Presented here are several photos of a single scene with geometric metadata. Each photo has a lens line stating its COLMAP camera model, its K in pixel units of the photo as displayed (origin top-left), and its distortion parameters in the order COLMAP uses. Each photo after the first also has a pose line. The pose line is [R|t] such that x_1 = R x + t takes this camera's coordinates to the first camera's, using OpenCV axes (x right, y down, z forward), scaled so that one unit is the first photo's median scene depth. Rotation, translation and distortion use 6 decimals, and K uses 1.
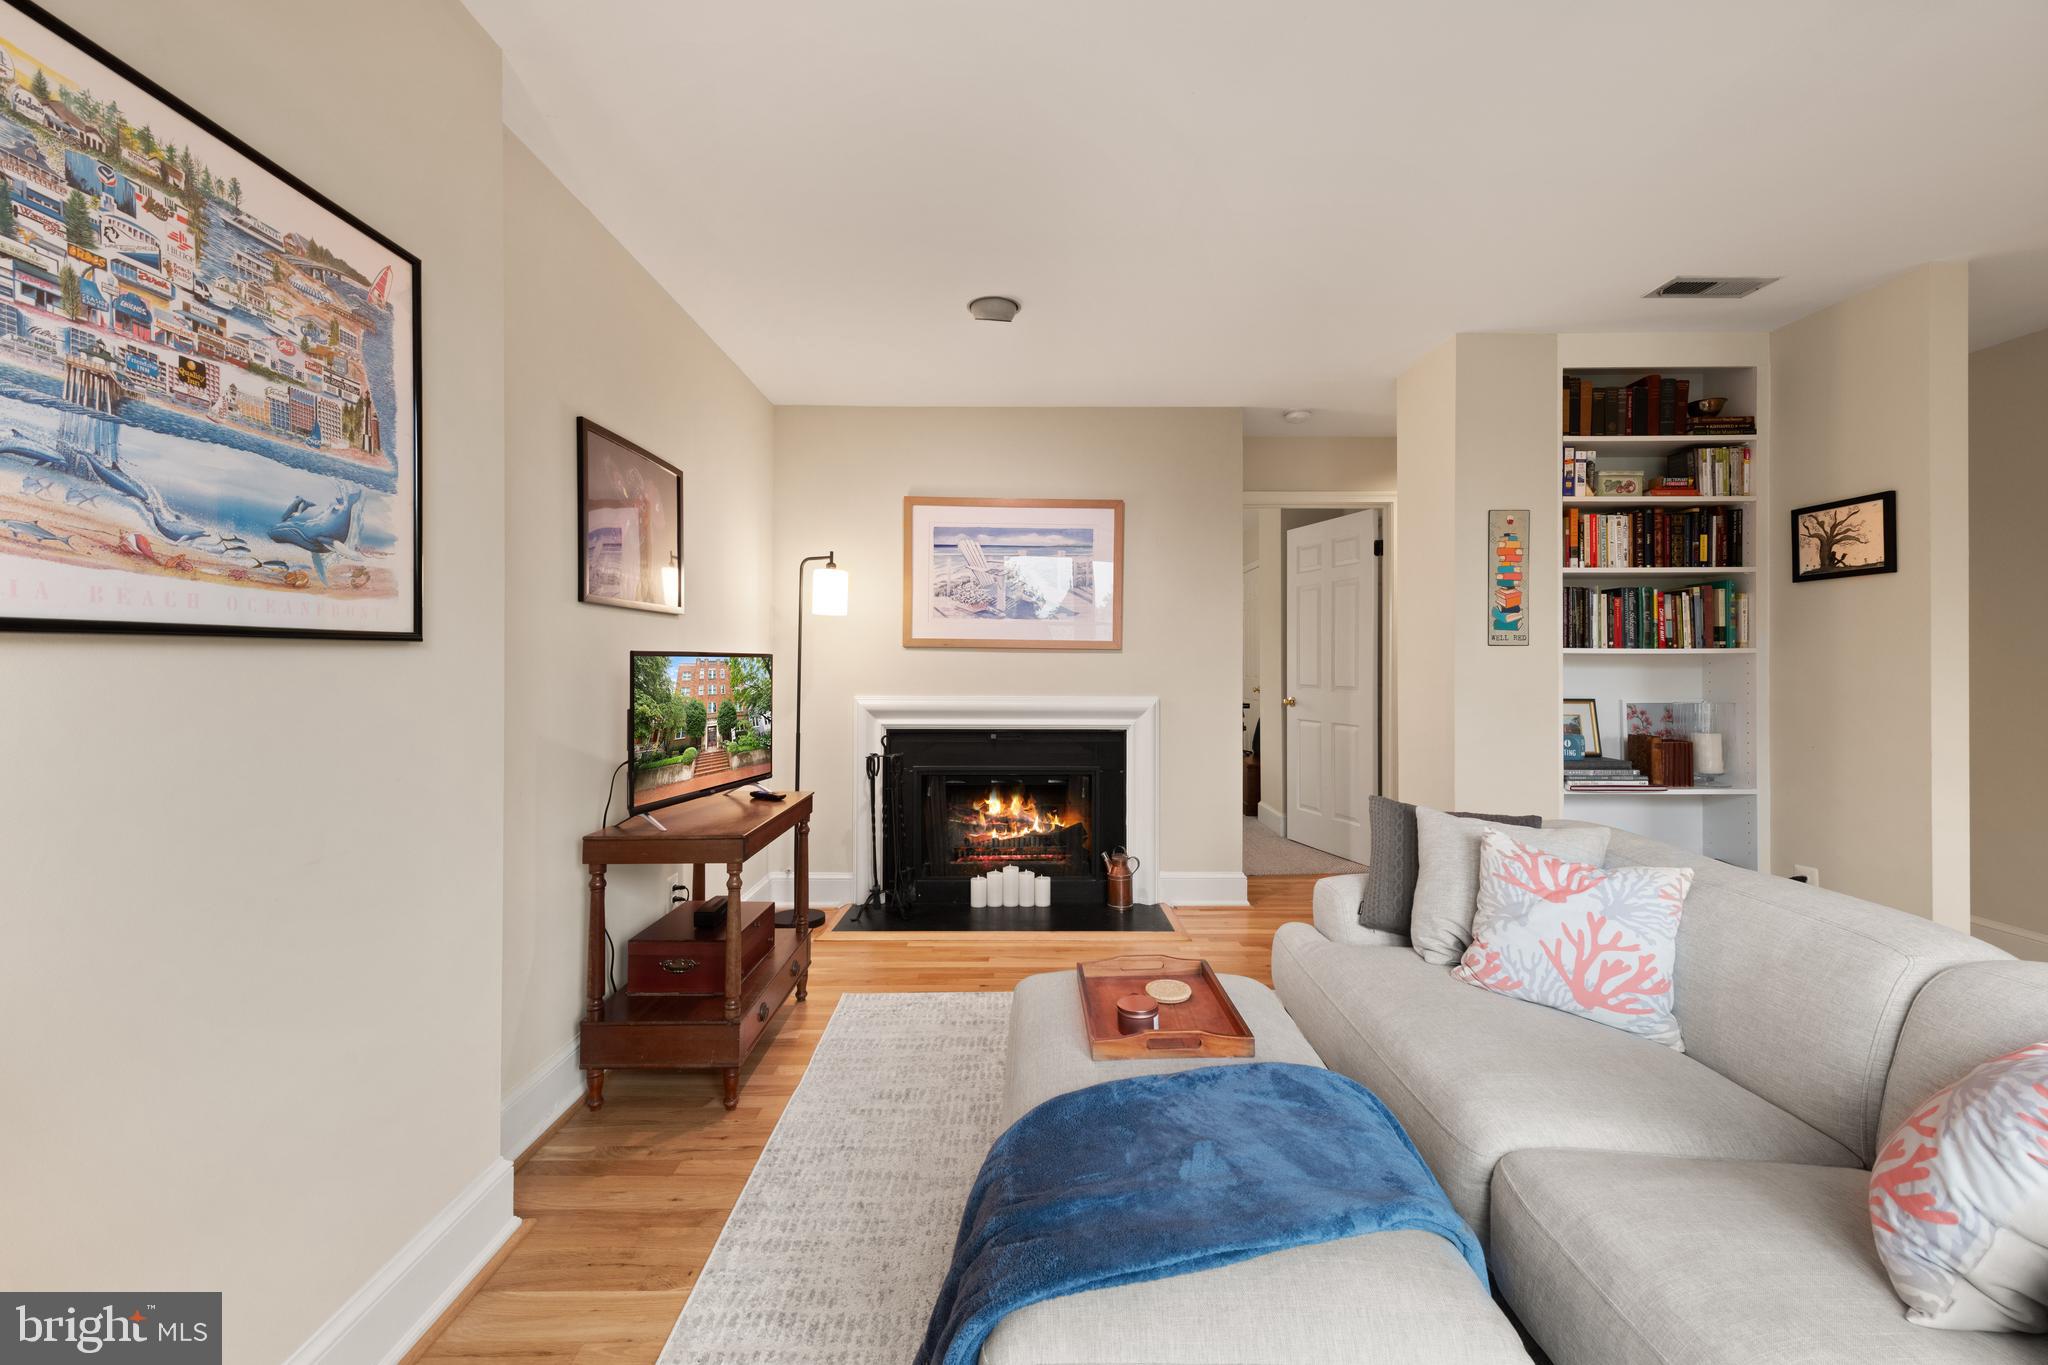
lens RADIAL K [[818.4, 0, 1029.9], [0, 818.4, 662.7], [0, 0, 1]] dist [0.013183, -0.004024]
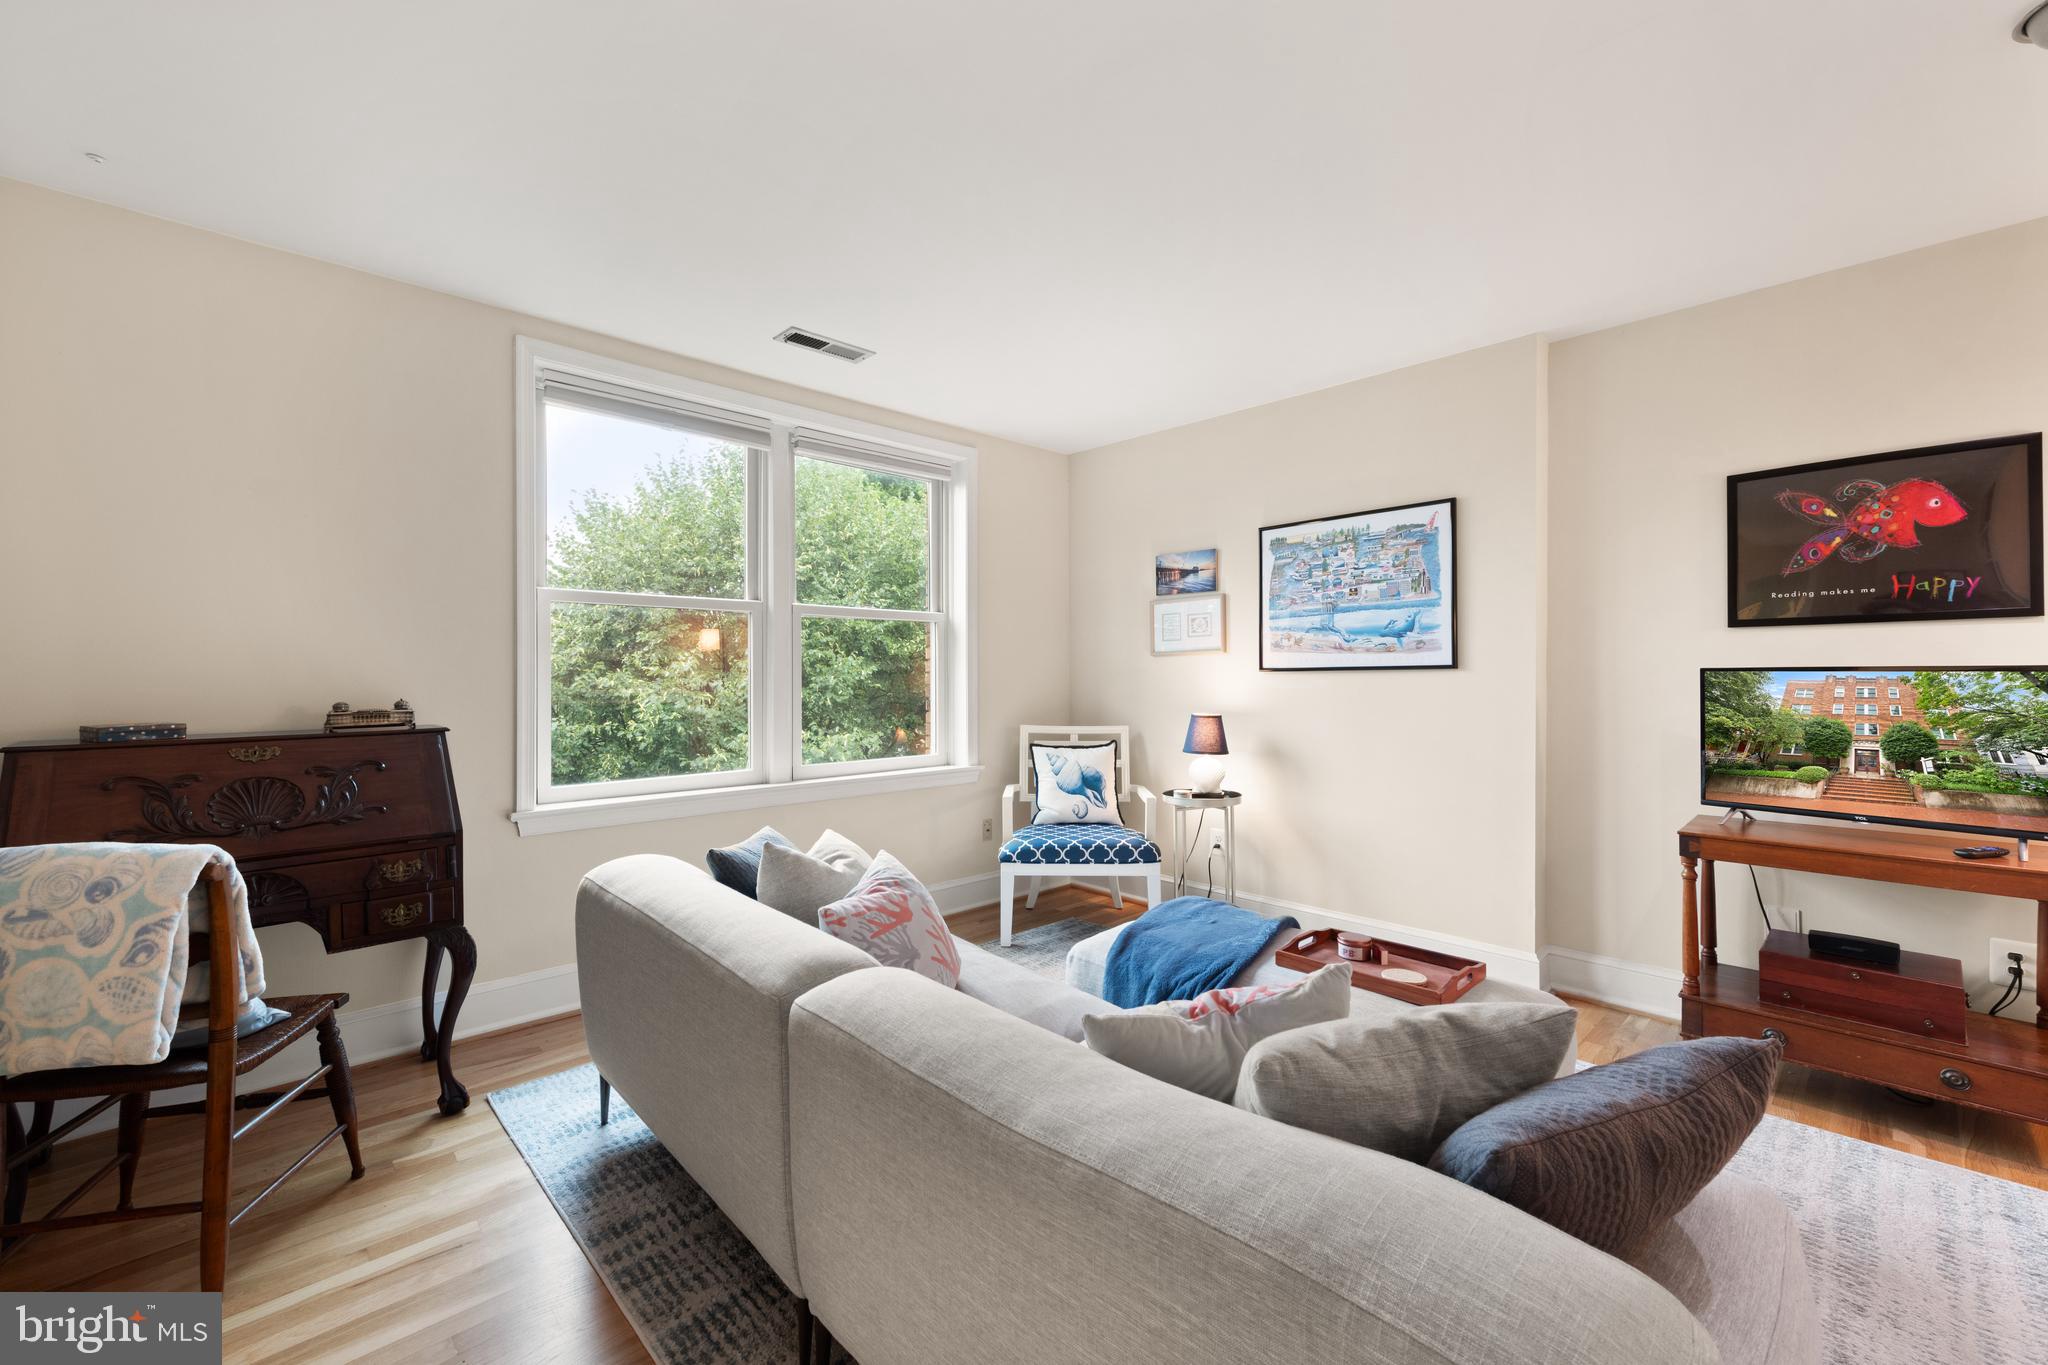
lens RADIAL K [[818.4, 0, 1030.5], [0, 818.4, 675.1], [0, 0, 1]] dist [0.013183, -0.004024]
pose [[-0.725850, 0.001317, -0.687851, 0.741522], [0.002380, 0.999997, -0.000597, -0.004811], [0.687849, -0.002070, -0.725851, 0.836059]]
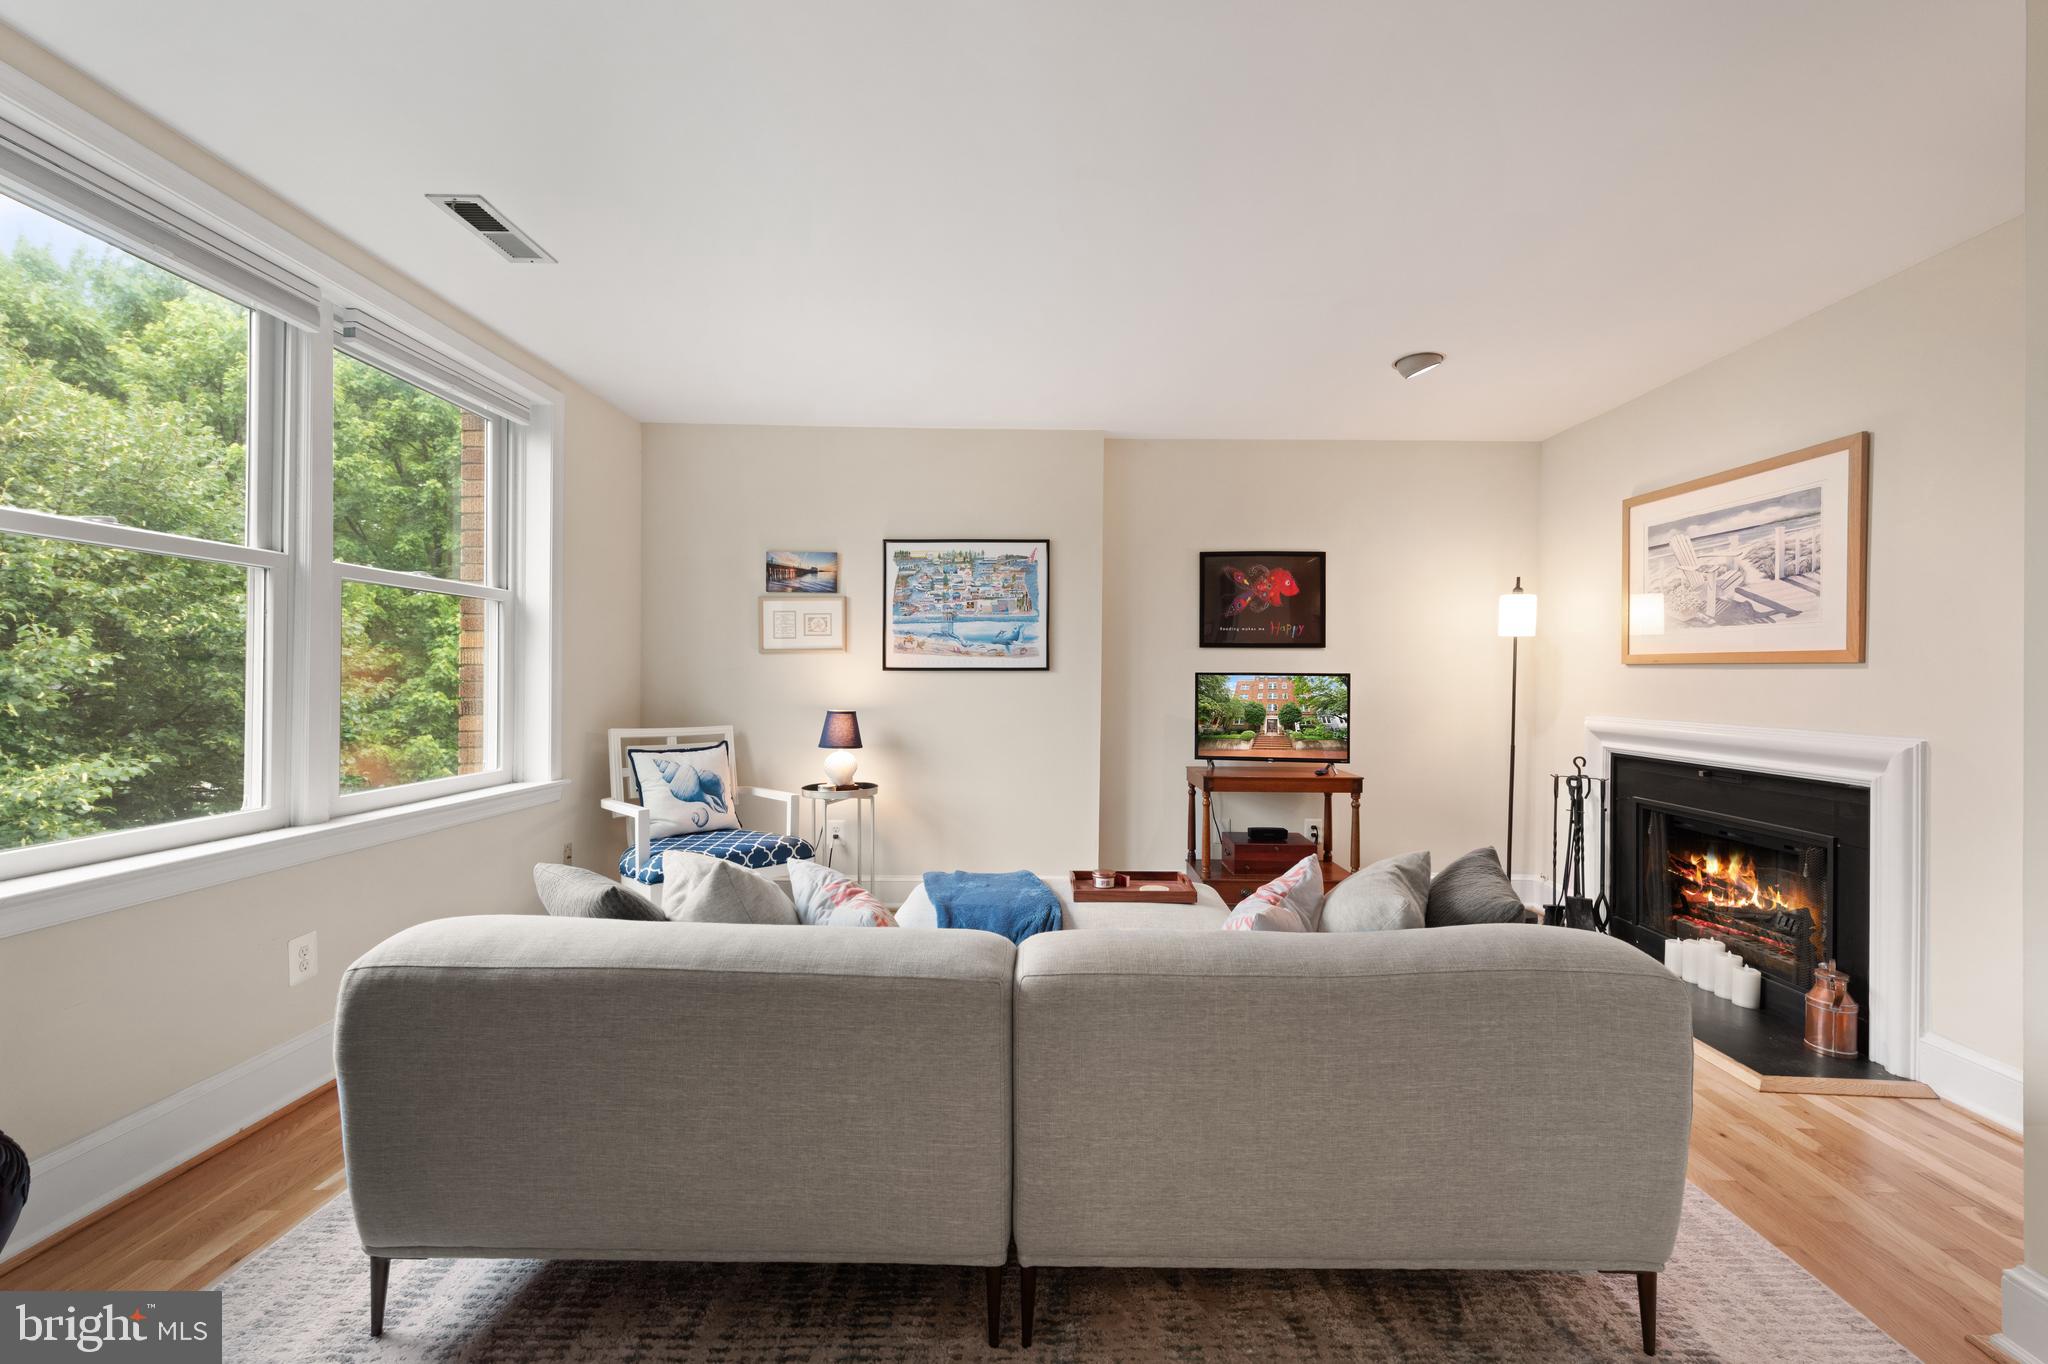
lens RADIAL K [[818.4, 0, 1034.4], [0, 818.4, 679.4], [0, 0, 1]] dist [0.013183, -0.004024]
pose [[-0.009736, -0.000424, -0.999953, 0.984522], [-0.007333, 0.999973, -0.000353, 0.003044], [0.999926, 0.007329, -0.009738, 0.449484]]
